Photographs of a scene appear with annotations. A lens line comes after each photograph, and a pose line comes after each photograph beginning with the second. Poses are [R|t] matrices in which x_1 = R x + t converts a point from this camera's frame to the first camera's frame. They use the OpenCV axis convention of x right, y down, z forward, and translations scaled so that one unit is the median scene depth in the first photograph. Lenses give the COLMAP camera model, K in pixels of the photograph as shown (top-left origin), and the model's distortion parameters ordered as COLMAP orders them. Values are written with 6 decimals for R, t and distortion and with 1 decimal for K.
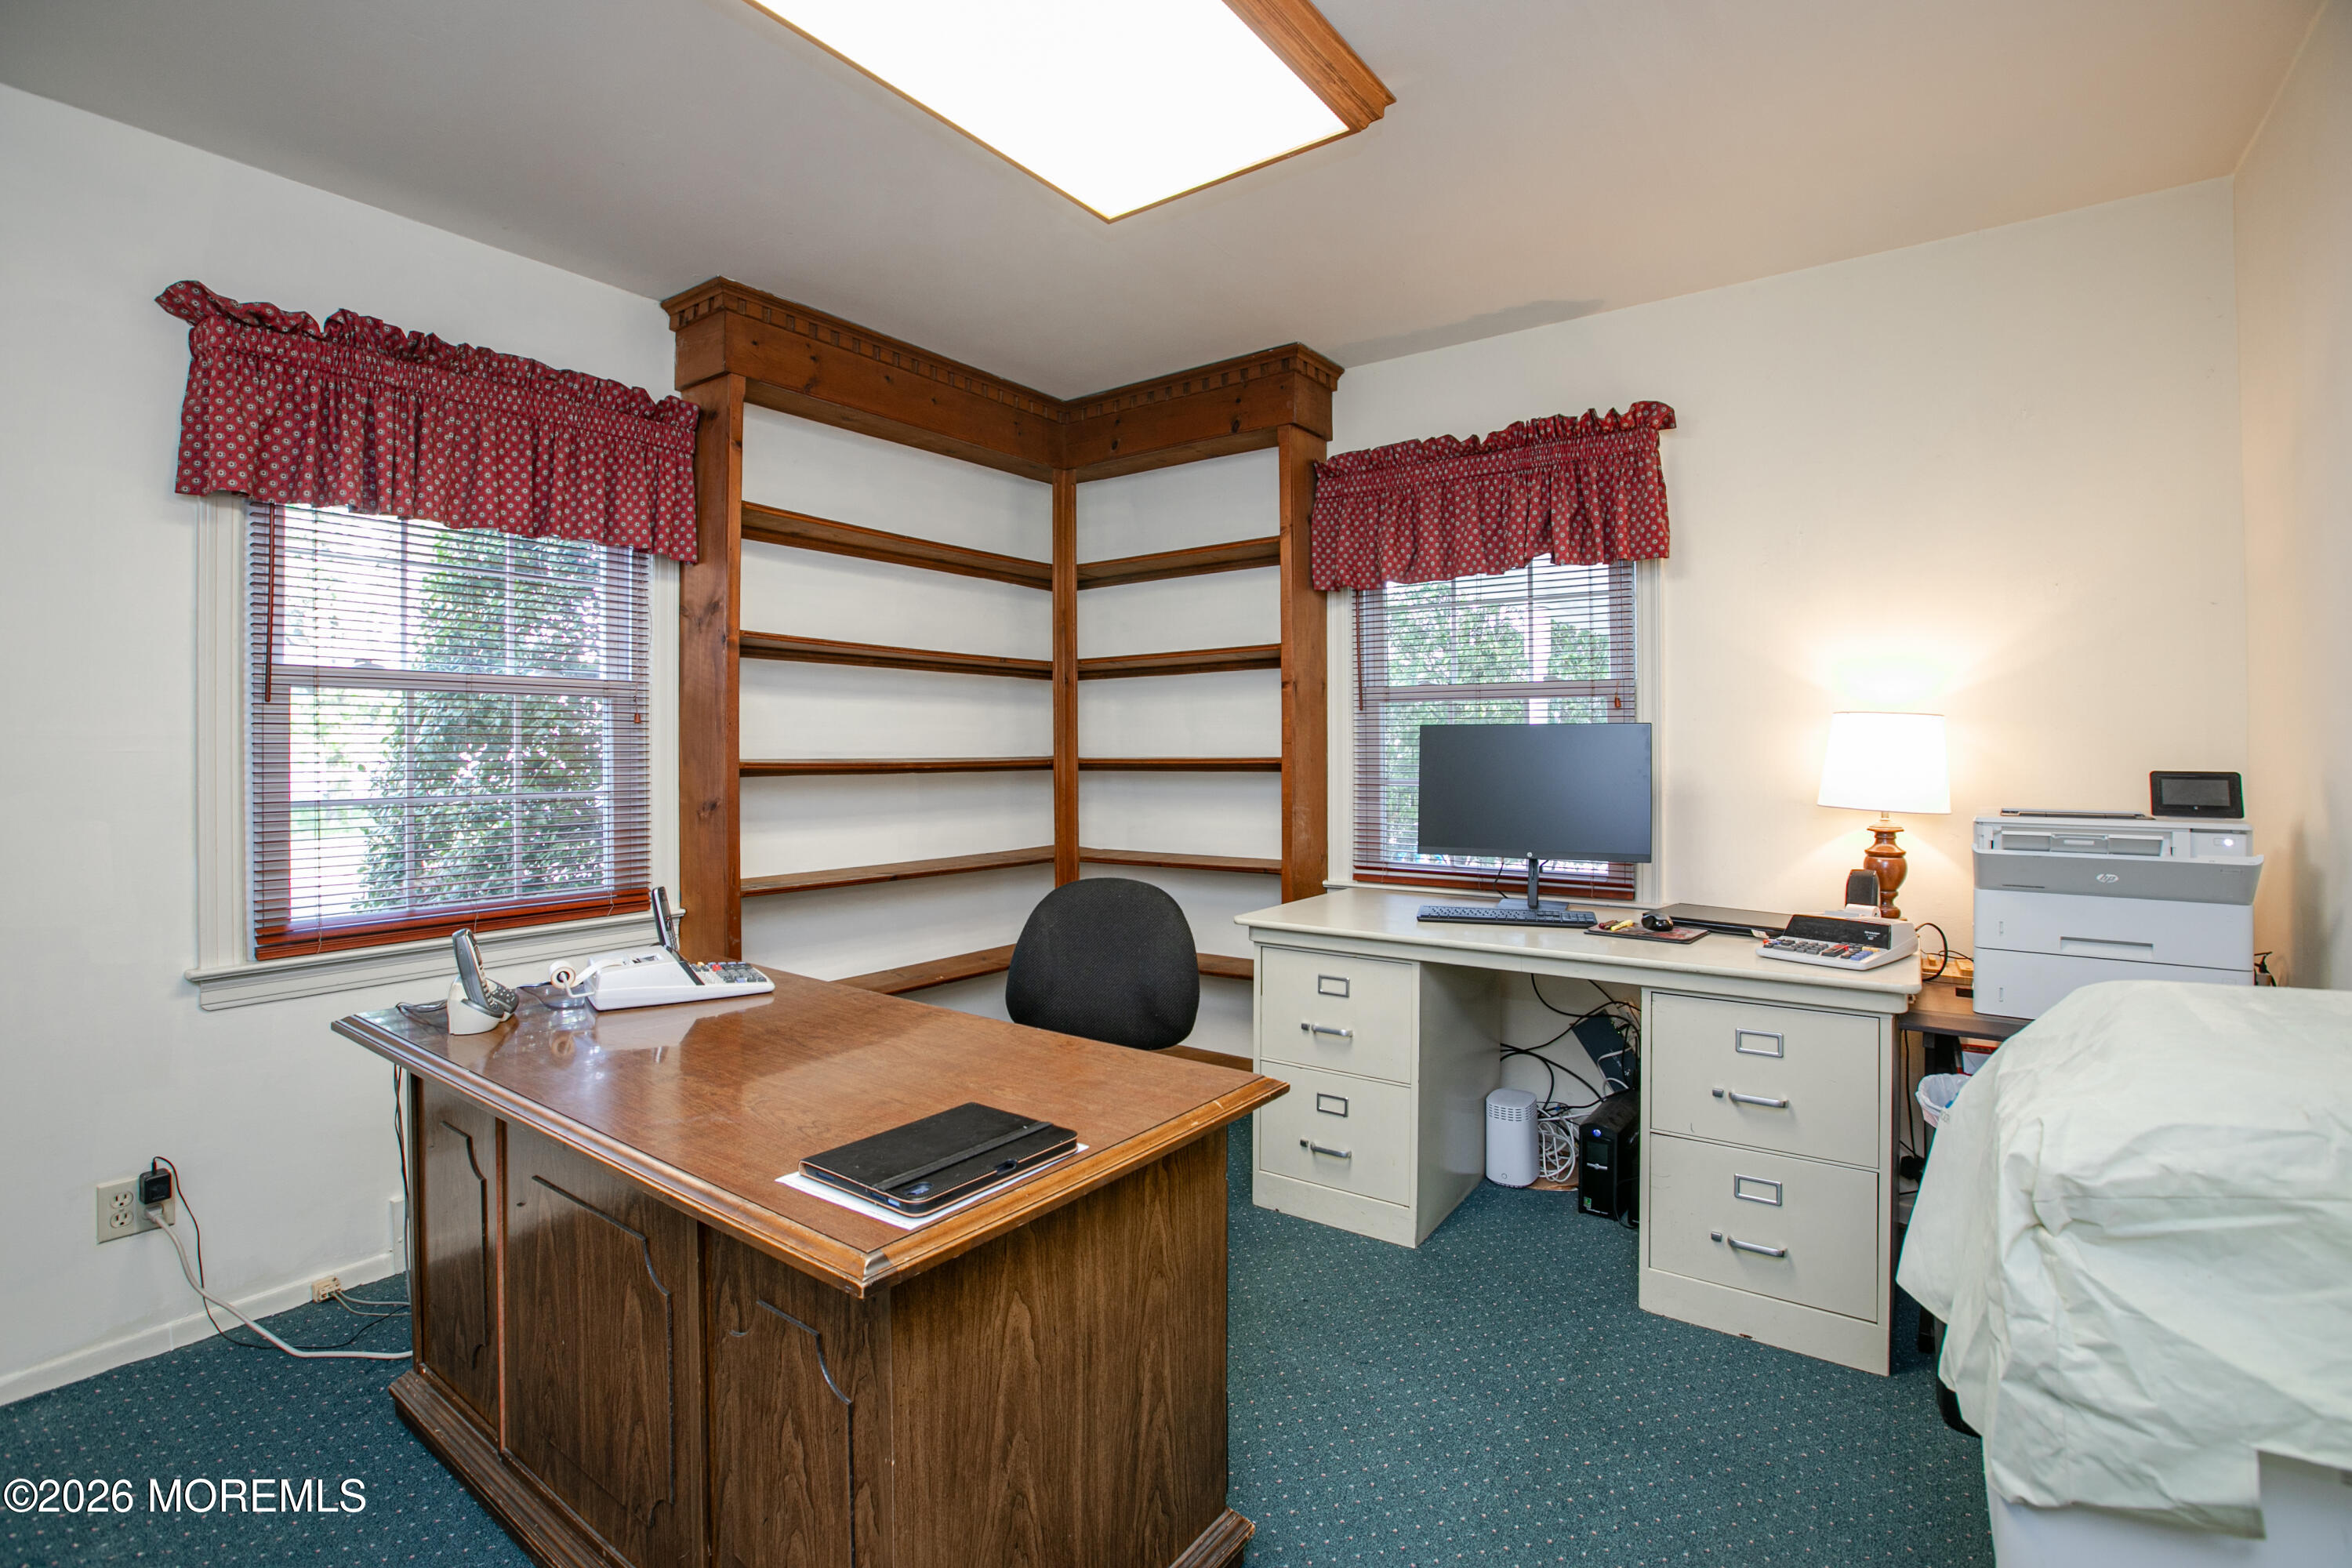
lens RADIAL K [[1132.2, 0, 1184.2], [0, 1132.2, 750.0], [0, 0, 1]] dist [-0.031983, 0.016502]
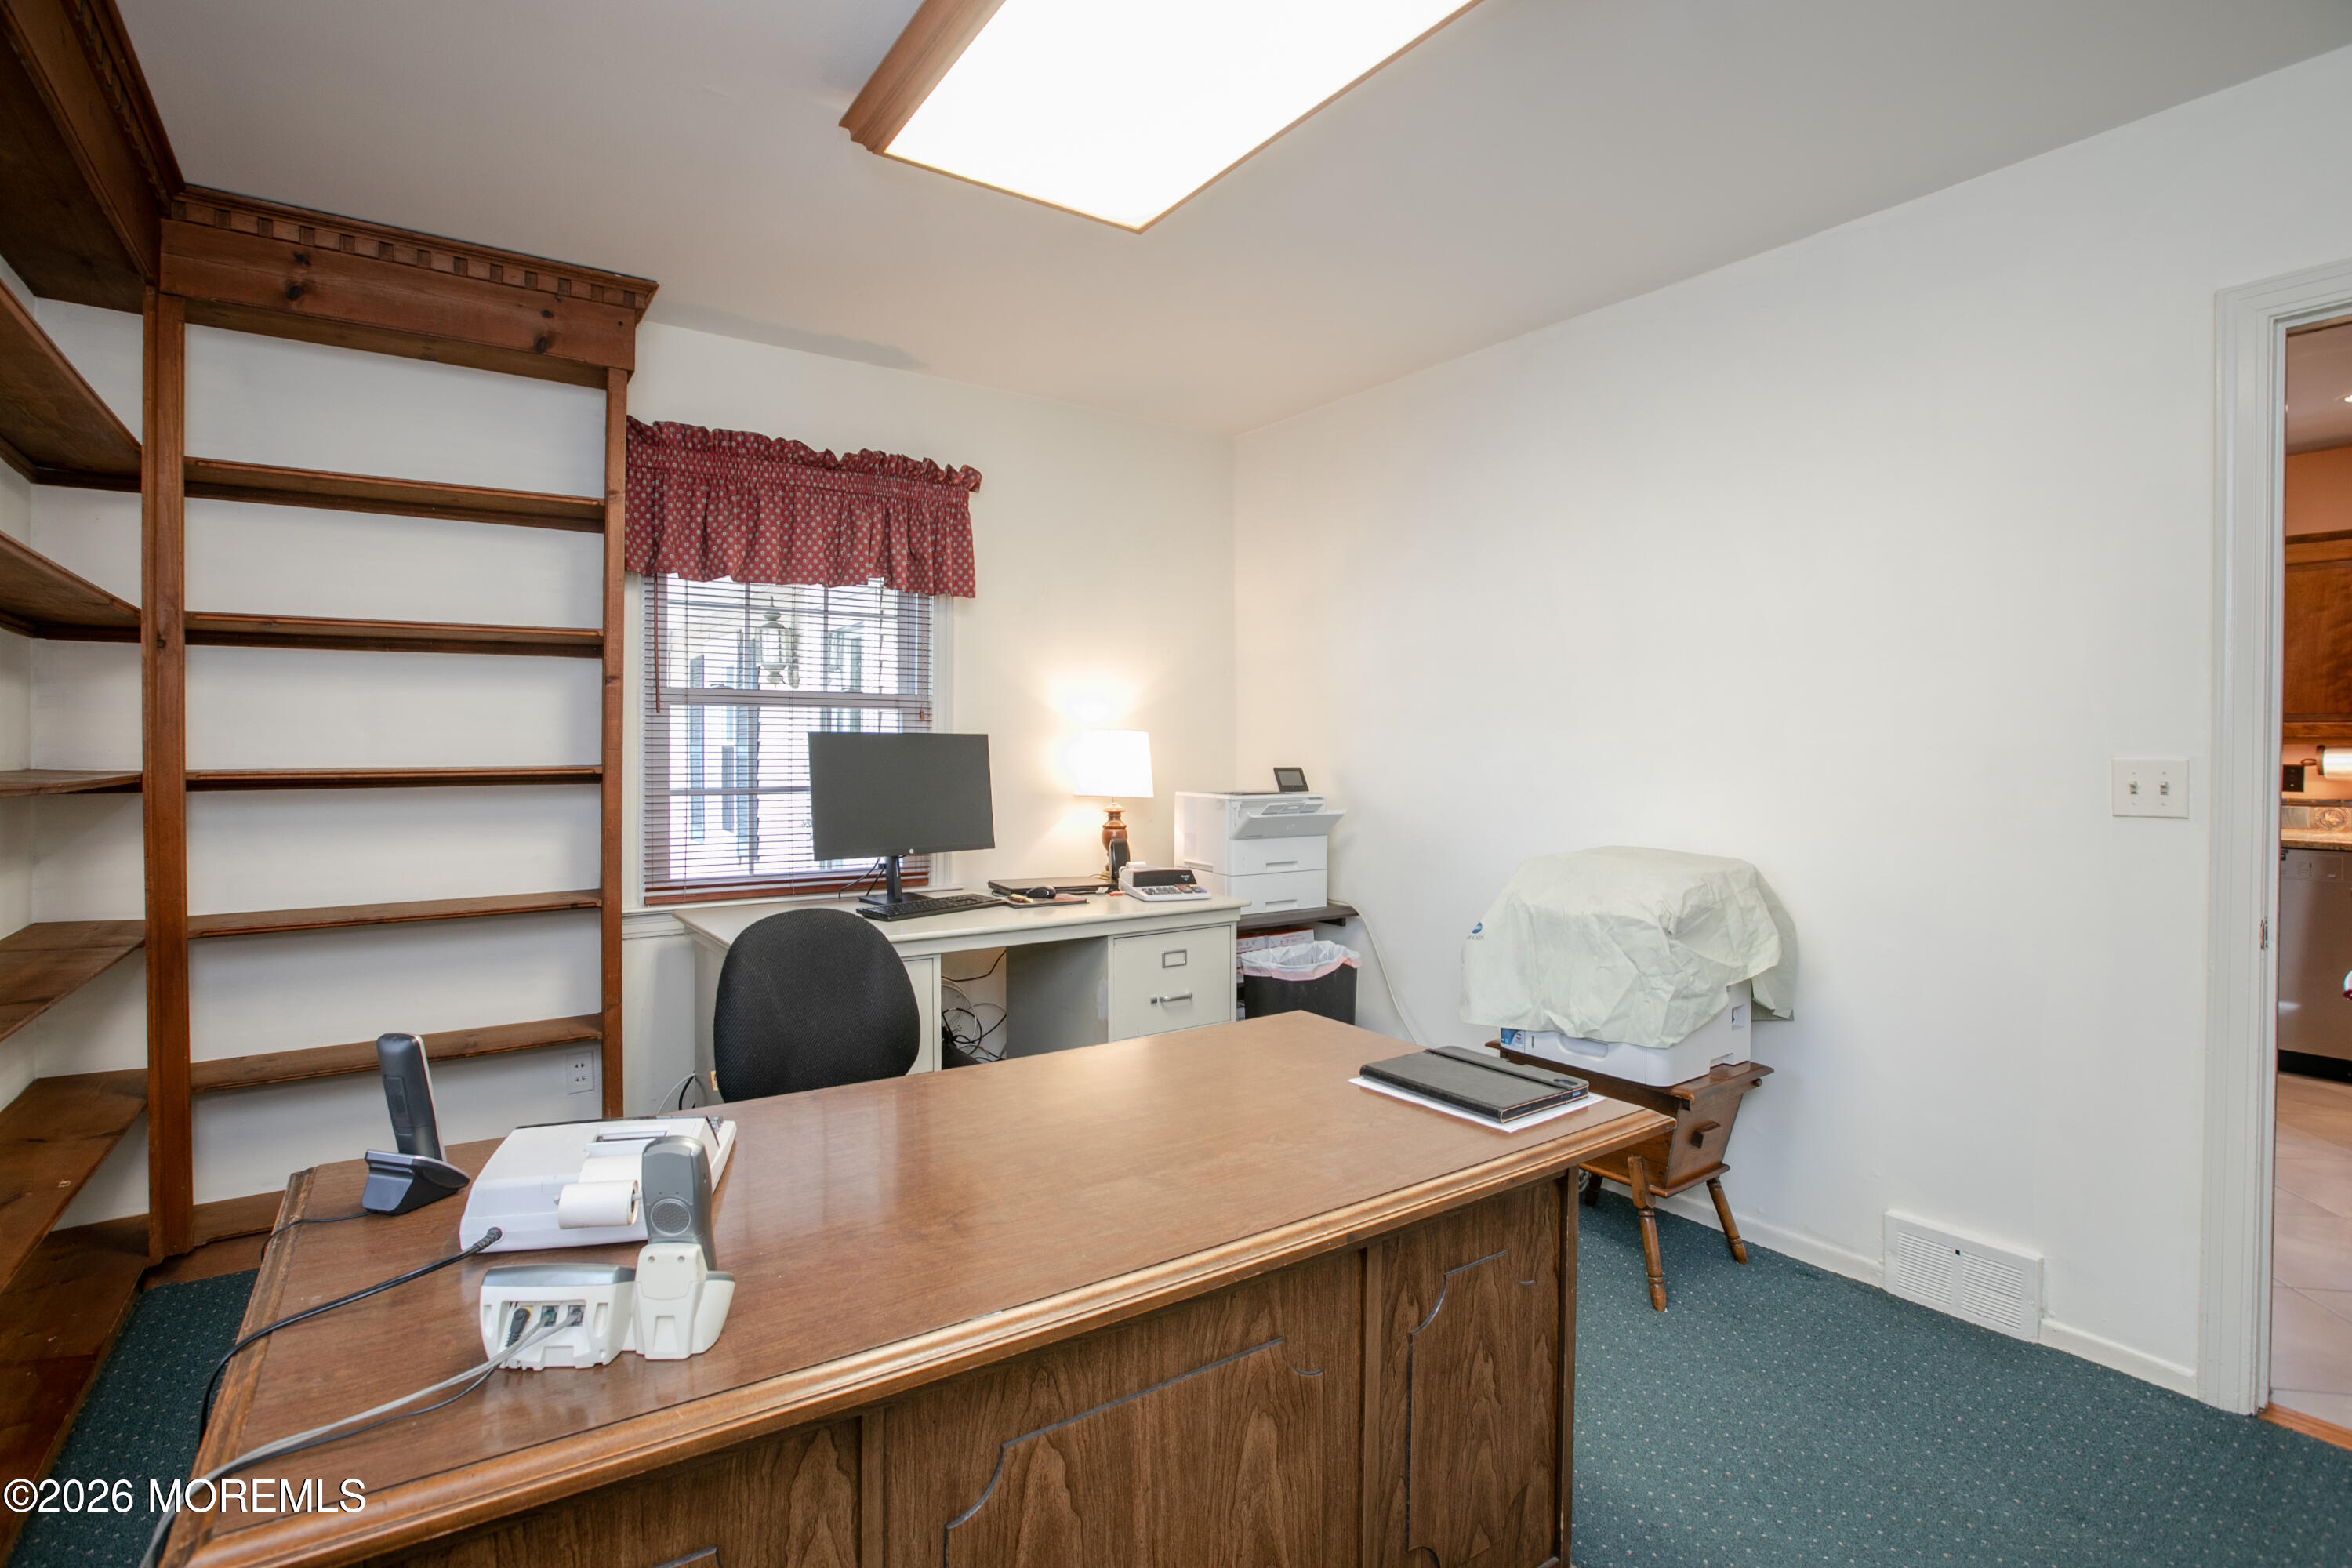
lens RADIAL K [[1113.9, 0, 1169.3], [0, 1113.9, 762.4], [0, 0, 1]] dist [-0.004461, 0.000300]
pose [[0.348078, -0.008476, 0.937427, -0.599256], [0.000100, 0.999959, 0.009005, -0.004023], [-0.937466, -0.003041, 0.348064, 0.364874]]
